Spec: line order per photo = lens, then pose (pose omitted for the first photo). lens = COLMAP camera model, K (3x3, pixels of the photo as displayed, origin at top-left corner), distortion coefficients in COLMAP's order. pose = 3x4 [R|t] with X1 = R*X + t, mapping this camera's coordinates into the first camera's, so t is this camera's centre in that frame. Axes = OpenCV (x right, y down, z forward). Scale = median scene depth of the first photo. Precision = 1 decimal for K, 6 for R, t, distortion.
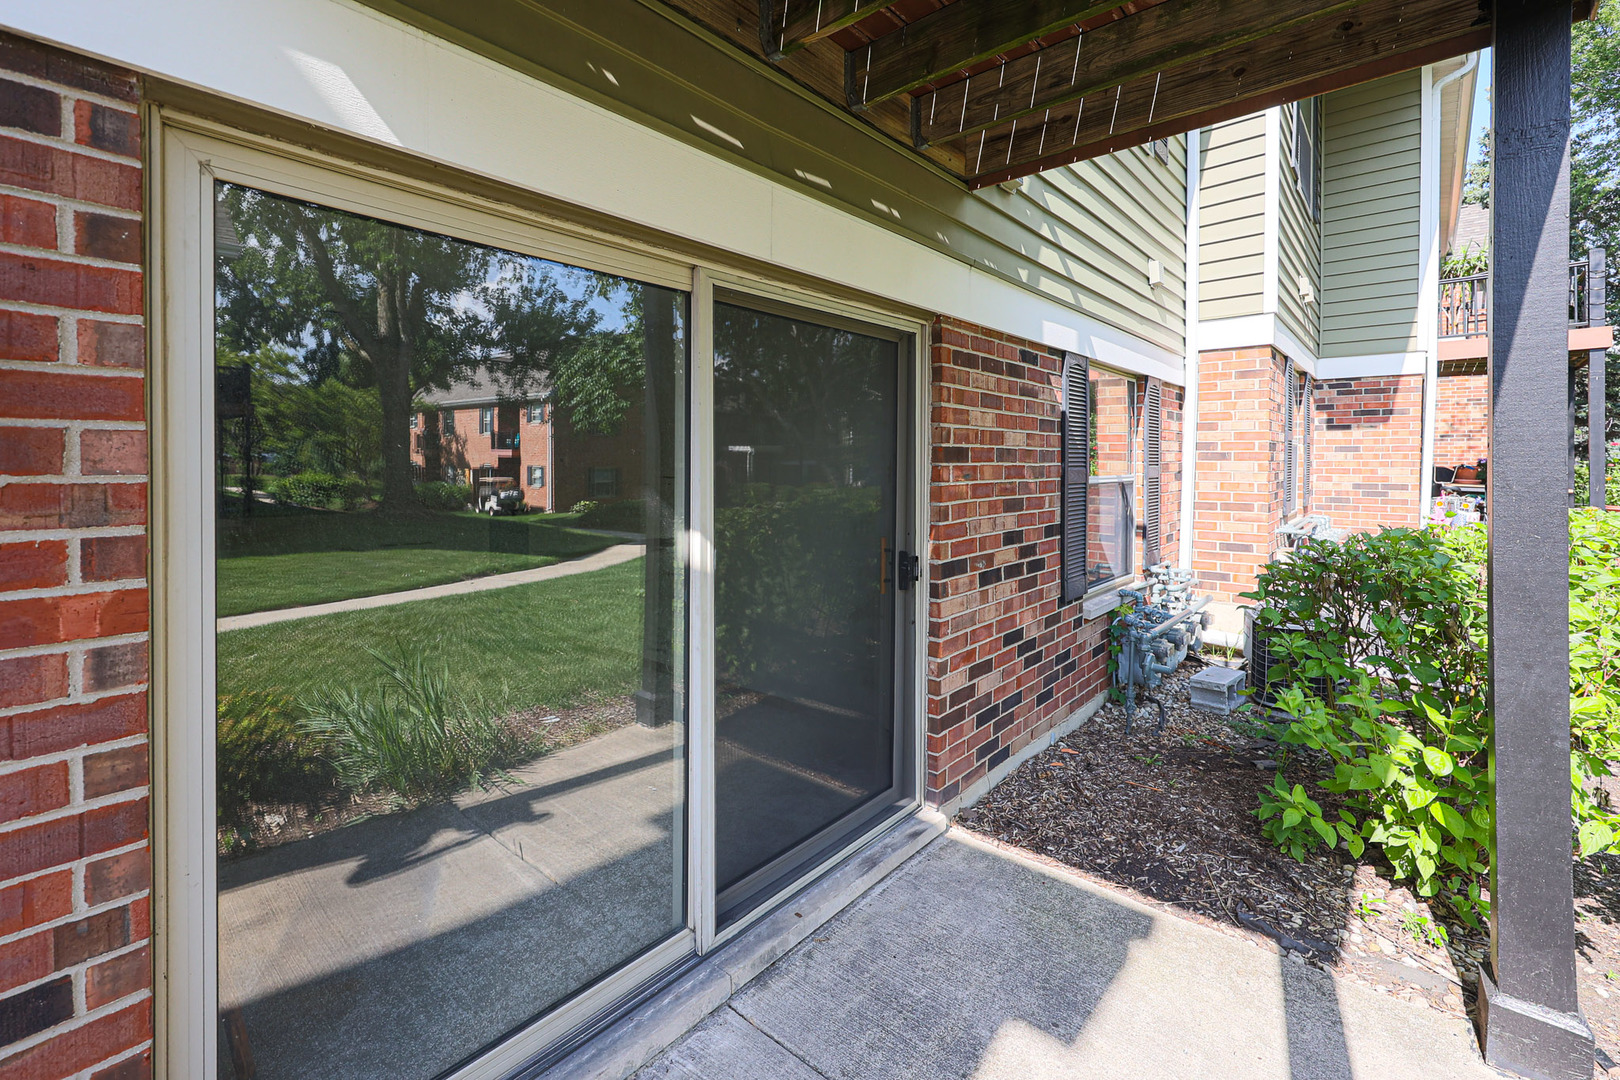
lens RADIAL K [[720.6, 0, 793.5], [0, 720.6, 468.1], [0, 0, 1]] dist [-0.000389, 0.000384]
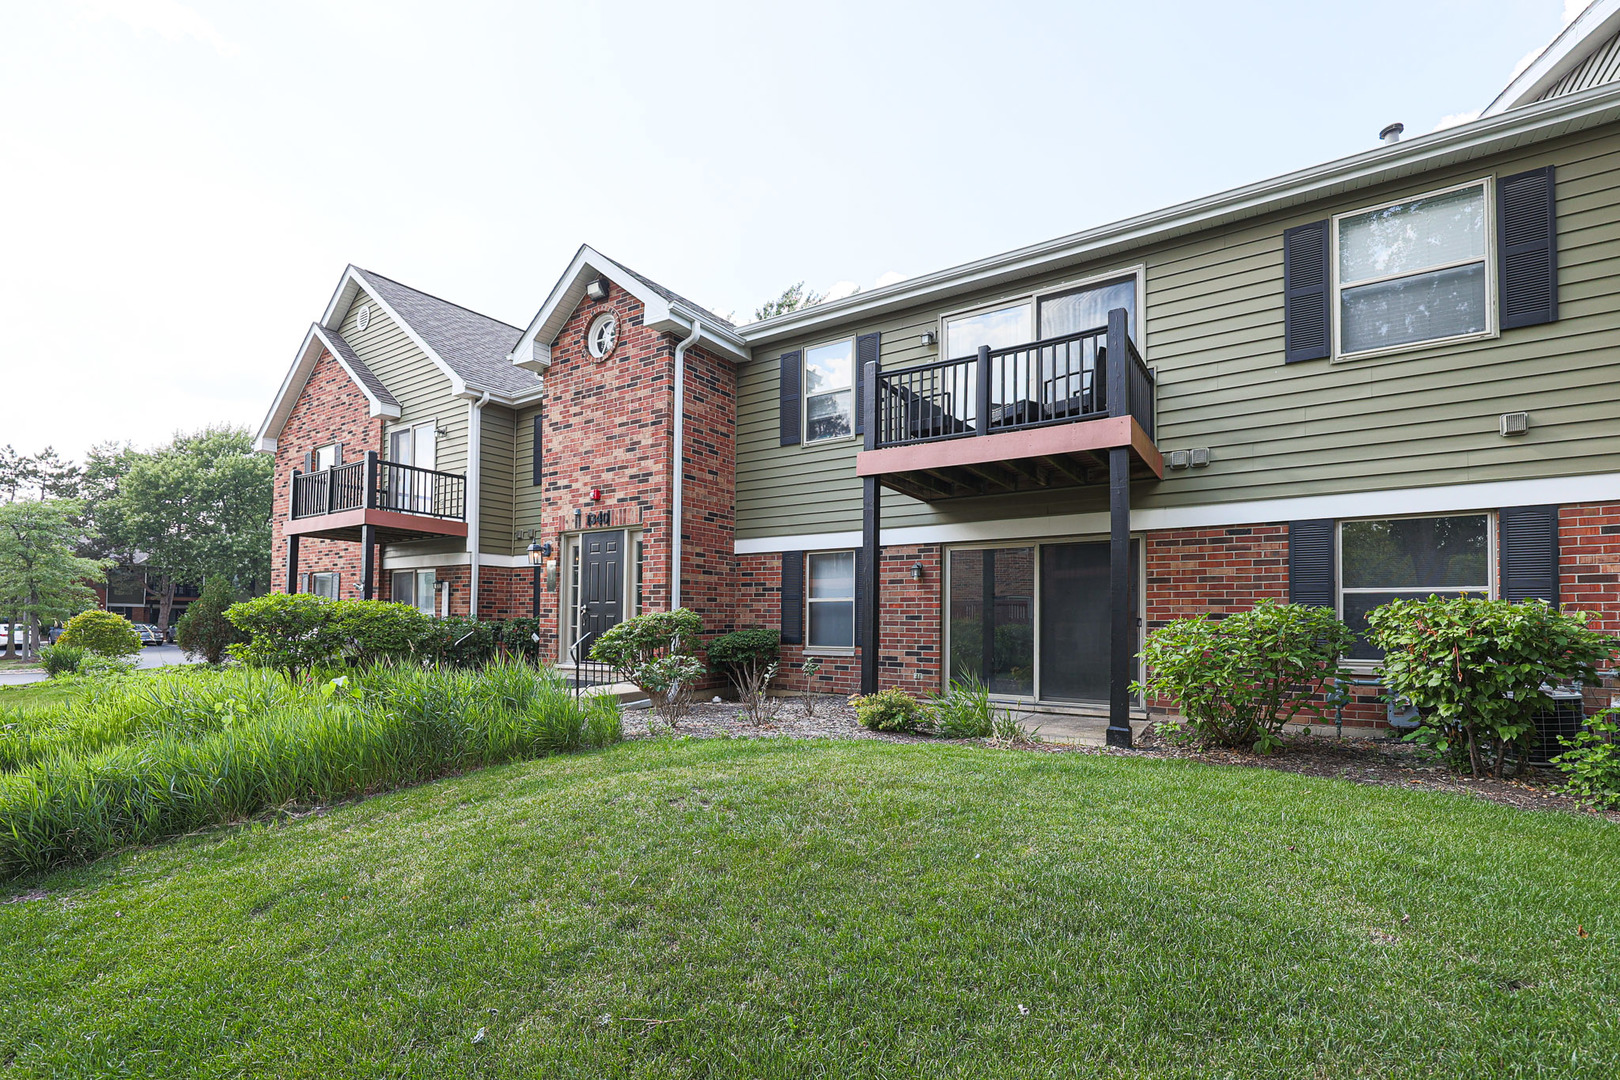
lens RADIAL K [[690.9, 0, 811.9], [0, 690.9, 607.5], [0, 0, 1]] dist [-0.000267, -0.000008]
pose [[0.152520, -0.021581, -0.988065, 2.487111], [-0.018865, 0.999516, -0.024743, 0.163494], [0.988120, 0.022414, 0.152039, -0.617202]]
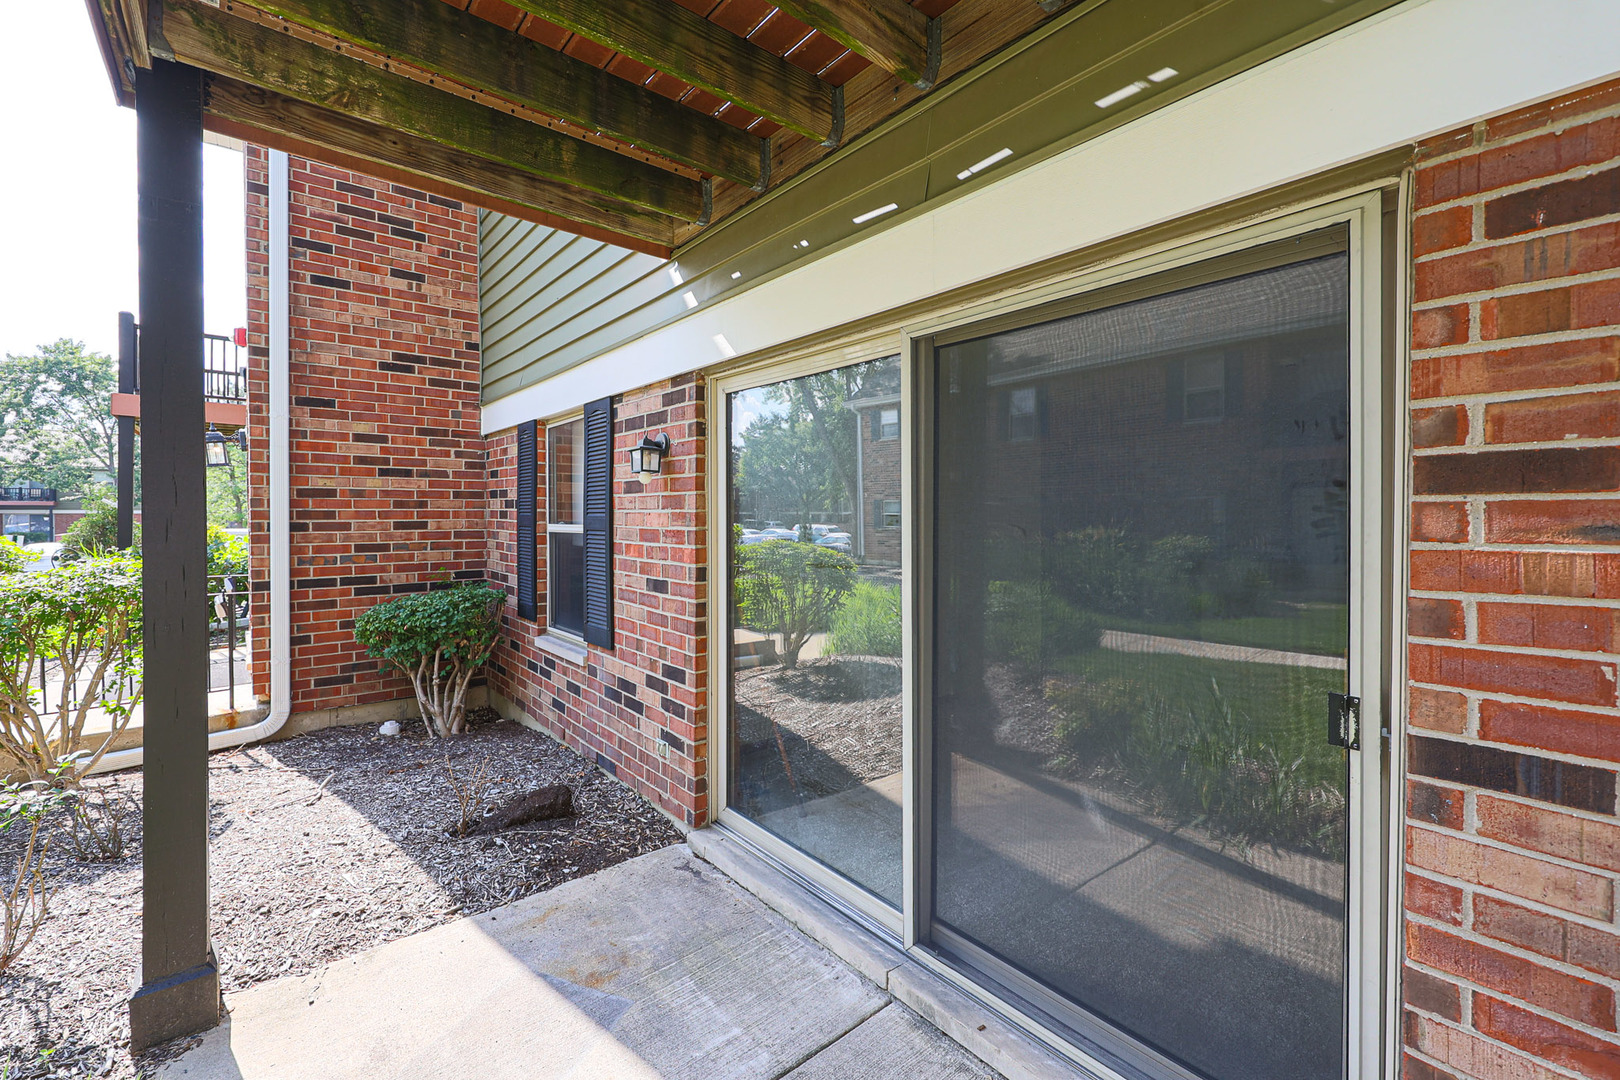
lens RADIAL K [[690.9, 0, 820.6], [0, 690.9, 518.6], [0, 0, 1]] dist [-0.000267, -0.000008]
pose [[-0.154894, 0.003444, -0.987925, 0.633442], [-0.015371, 0.999864, 0.005895, 0.009119], [0.987812, 0.016098, -0.154820, 0.694214]]
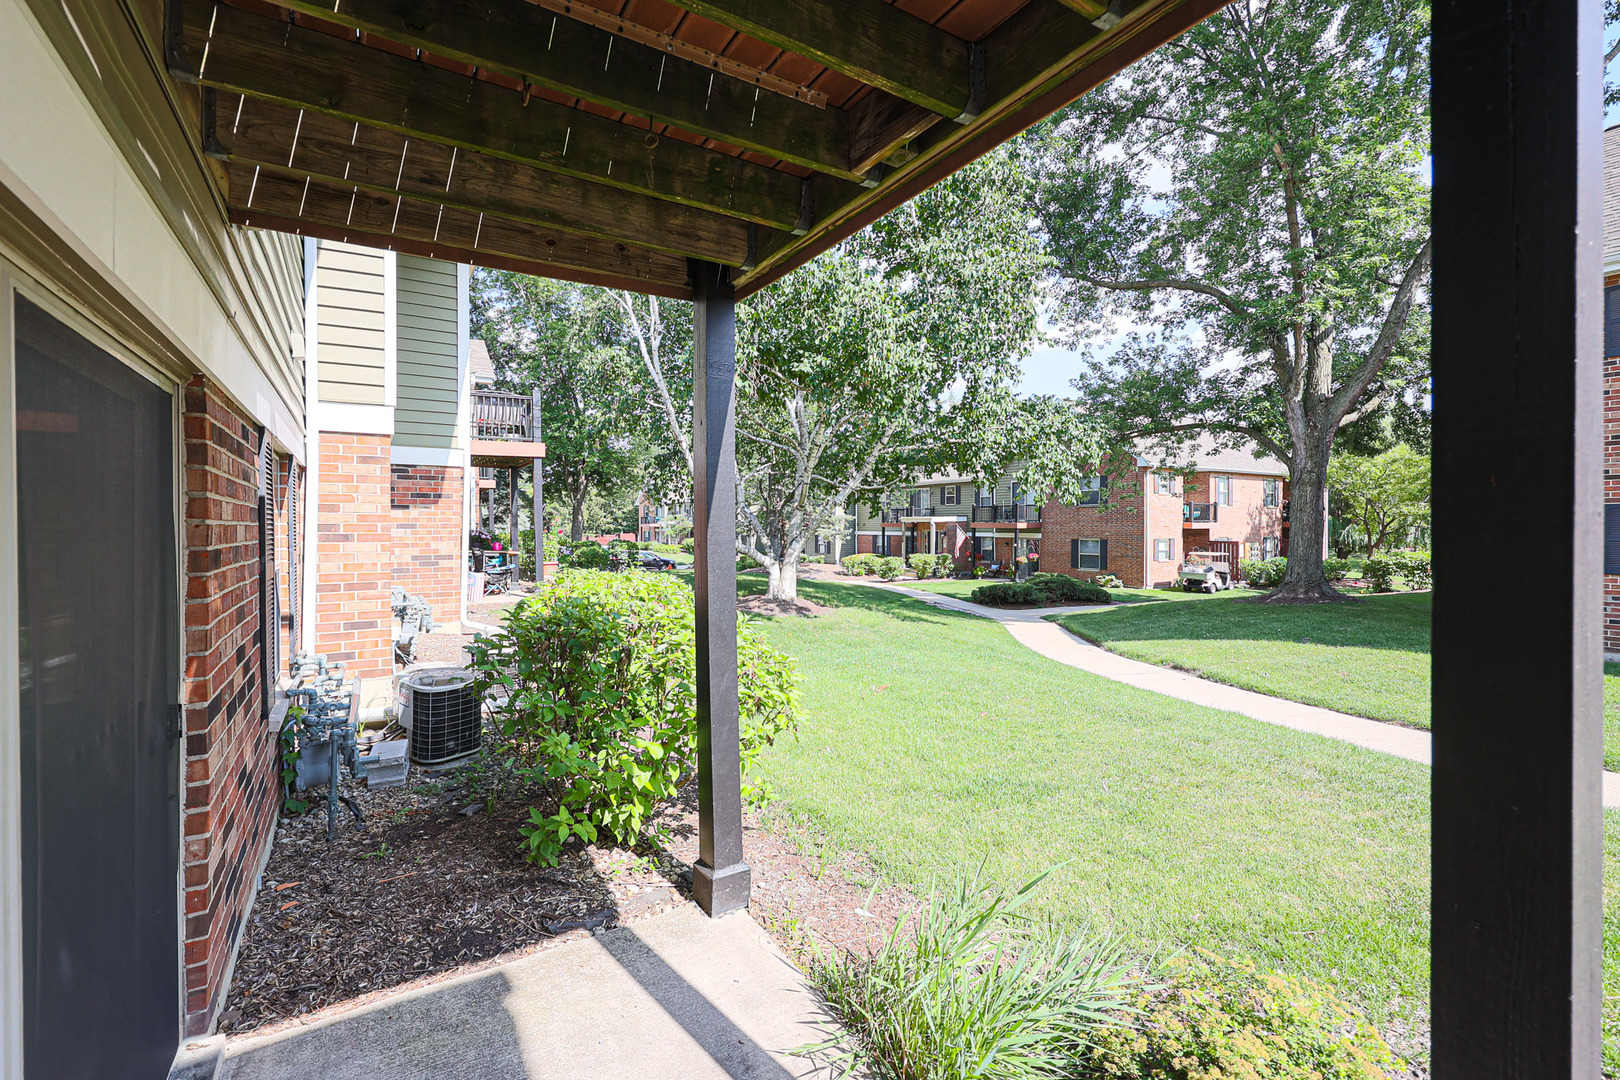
lens RADIAL K [[690.9, 0, 806.0], [0, 690.9, 533.6], [0, 0, 1]] dist [-0.000267, -0.000008]
pose [[0.295265, -0.012712, 0.955331, -0.272162], [0.014616, 0.999855, 0.008787, -0.040401], [-0.955303, 0.011369, 0.295408, 0.170537]]
